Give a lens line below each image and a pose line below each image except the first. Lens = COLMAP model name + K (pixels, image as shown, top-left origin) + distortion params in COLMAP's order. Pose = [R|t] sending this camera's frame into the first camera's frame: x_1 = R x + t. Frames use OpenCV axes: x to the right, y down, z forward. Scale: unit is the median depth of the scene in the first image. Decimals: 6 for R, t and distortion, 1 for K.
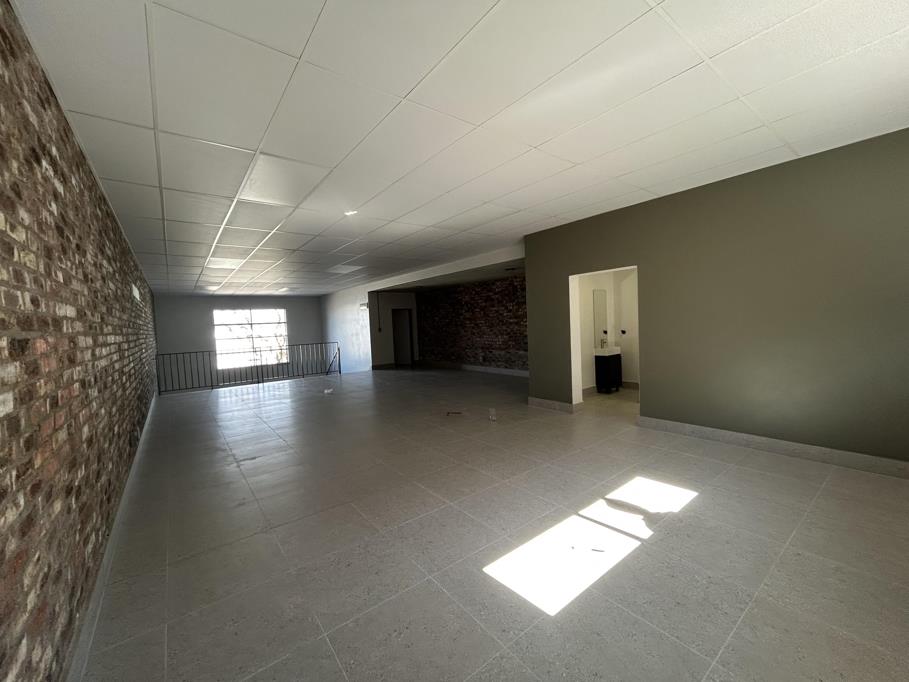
lens RADIAL K [[365.1, 0, 451.4], [0, 365.1, 340.8], [0, 0, 1]] dist [-0.002705, 0.000036]
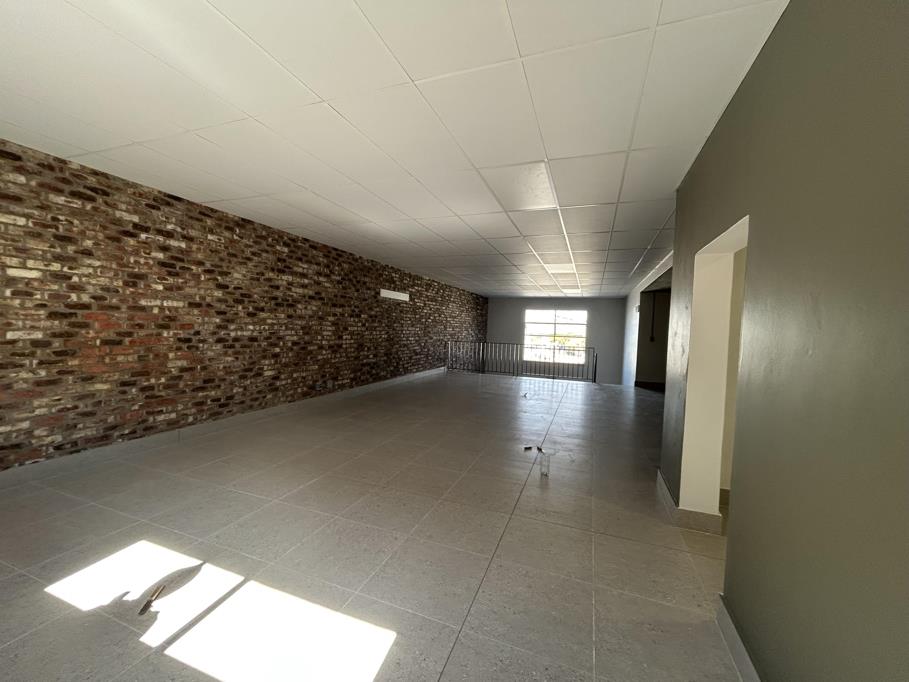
lens RADIAL K [[365.1, 0, 451.4], [0, 365.1, 340.8], [0, 0, 1]] dist [-0.002705, 0.000036]
pose [[0.529956, 0.093913, -0.842809, 0.218050], [-0.099000, 0.993905, 0.048498, -0.018571], [0.842226, 0.057736, 0.536024, 0.173194]]
